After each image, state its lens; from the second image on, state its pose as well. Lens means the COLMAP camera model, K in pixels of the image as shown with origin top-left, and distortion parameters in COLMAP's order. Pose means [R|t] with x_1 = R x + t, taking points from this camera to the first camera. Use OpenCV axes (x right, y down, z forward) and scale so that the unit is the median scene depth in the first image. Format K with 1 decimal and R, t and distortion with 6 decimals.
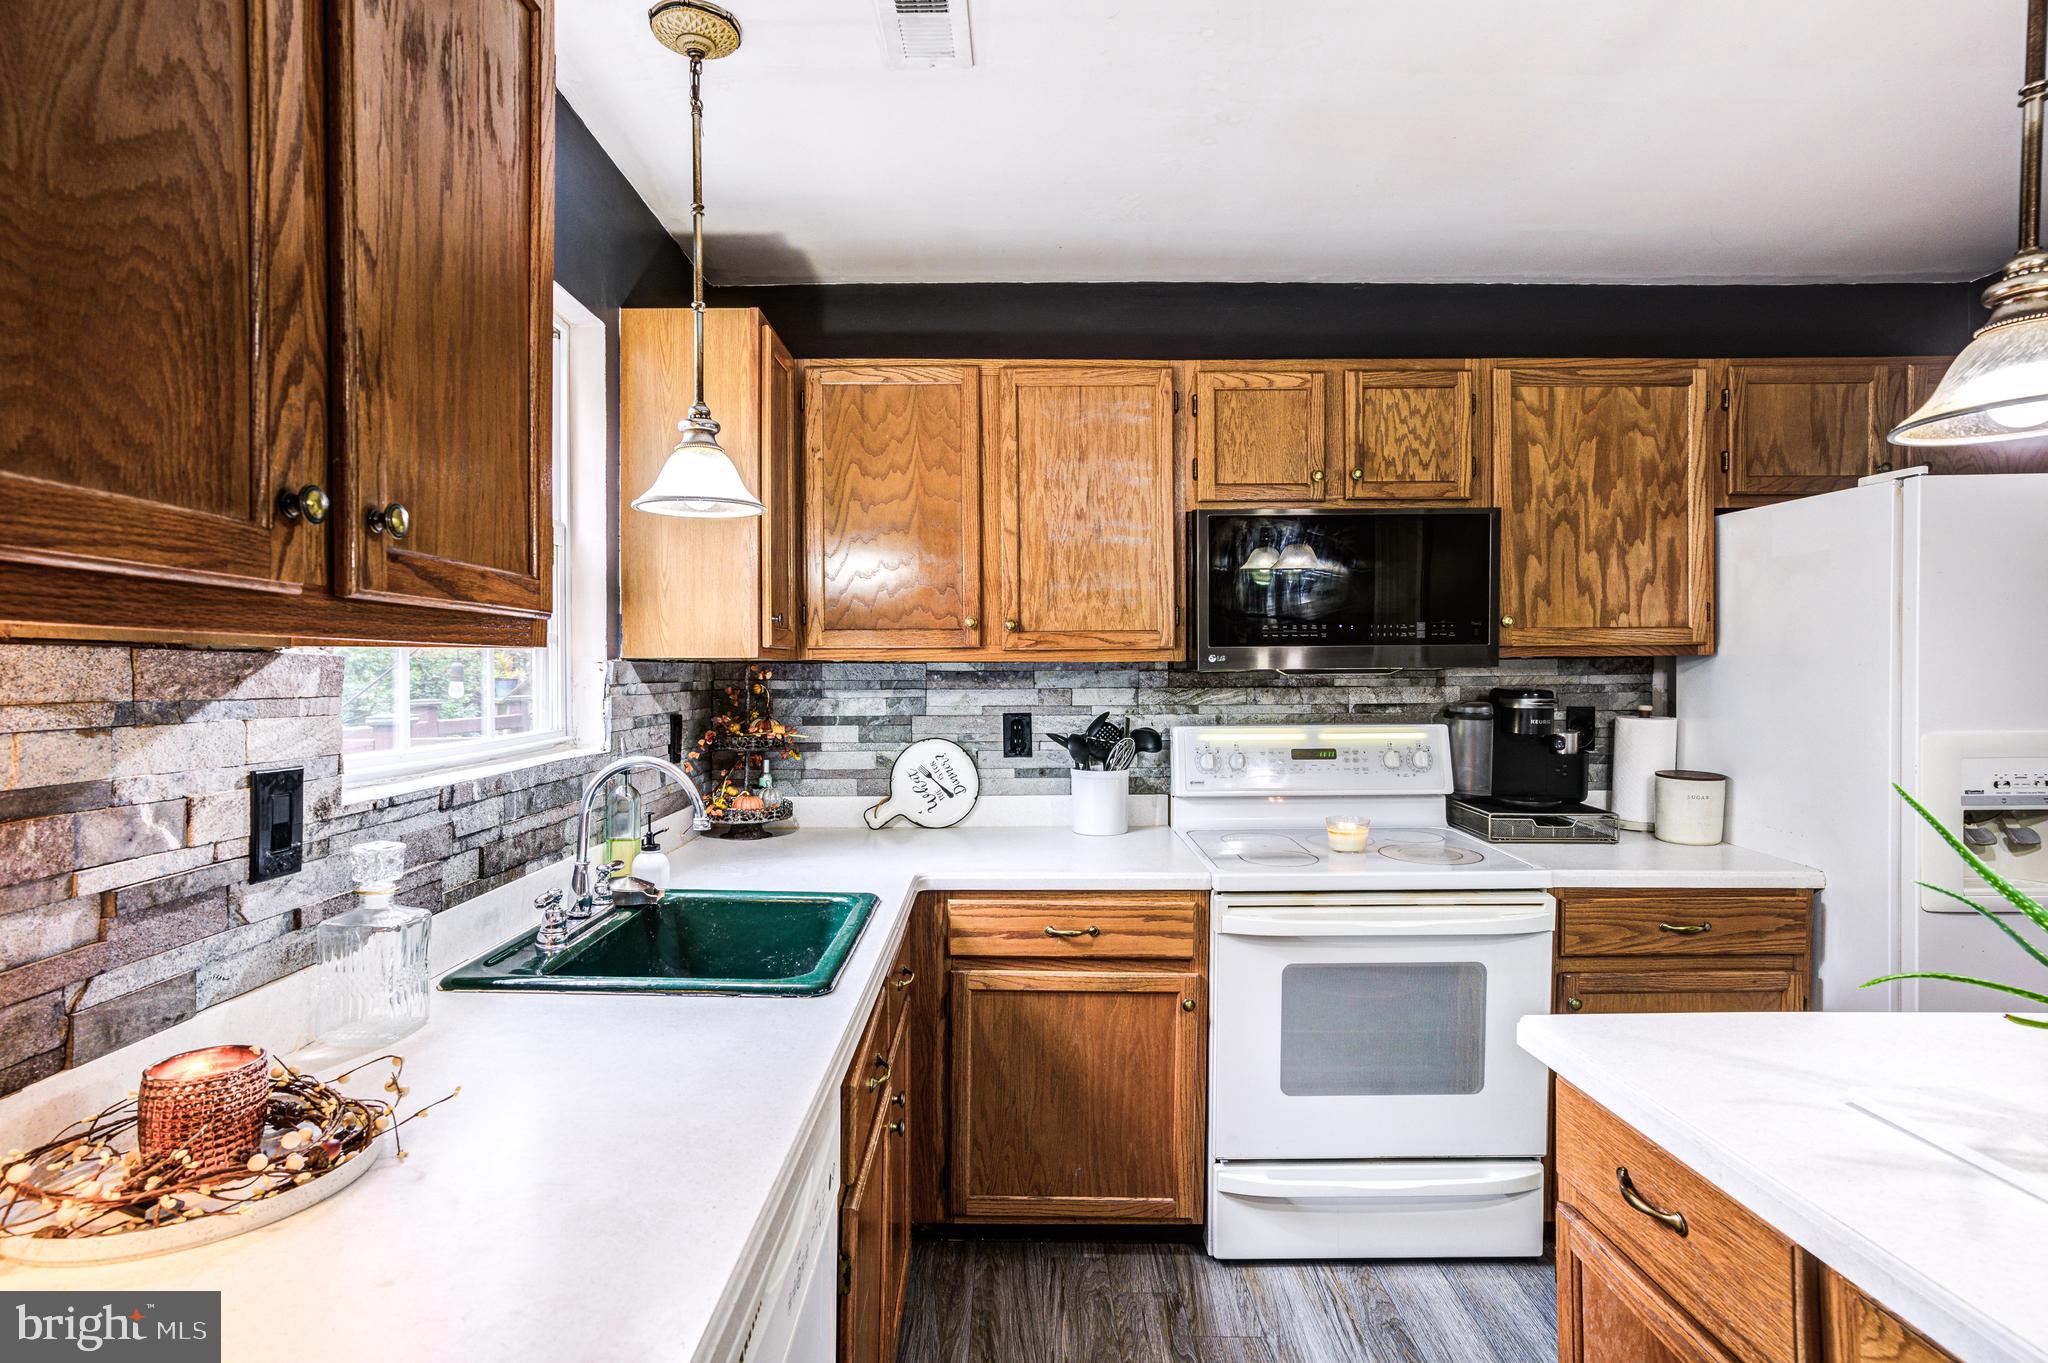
lens RADIAL K [[1055.0, 0, 1012.1], [0, 1055.0, 682.4], [0, 0, 1]] dist [-0.044921, 0.043977]
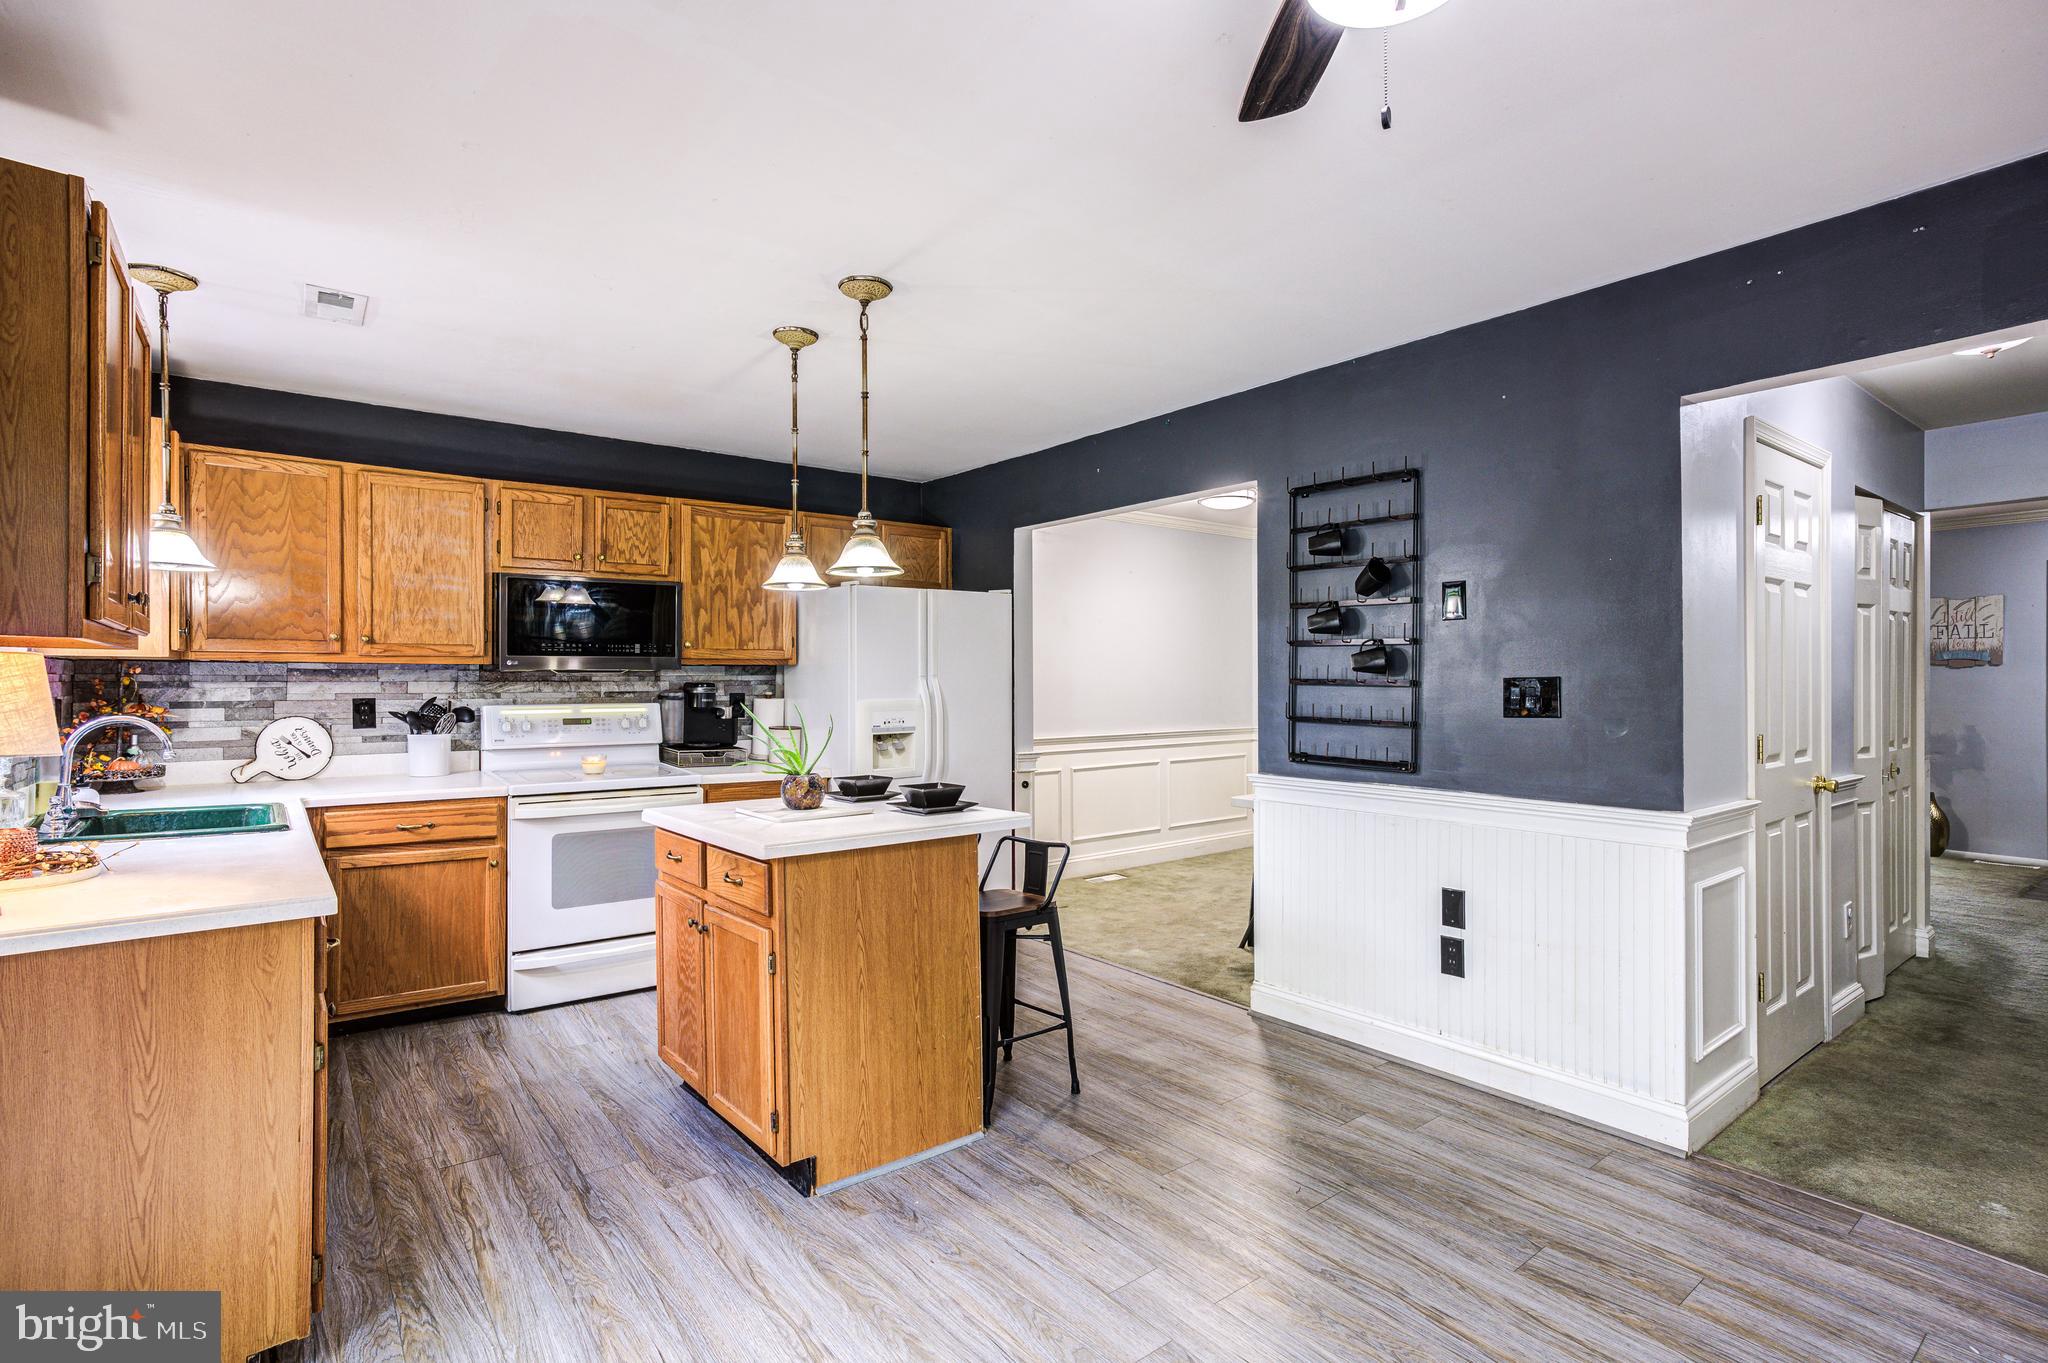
lens RADIAL K [[996.8, 0, 1015.0], [0, 996.8, 683.6], [0, 0, 1]] dist [-0.045925, 0.042435]
pose [[0.795090, 0.002846, 0.606485, -0.117996], [0.001633, 0.999975, -0.006834, 0.021634], [-0.606489, 0.006424, 0.795066, -0.705113]]
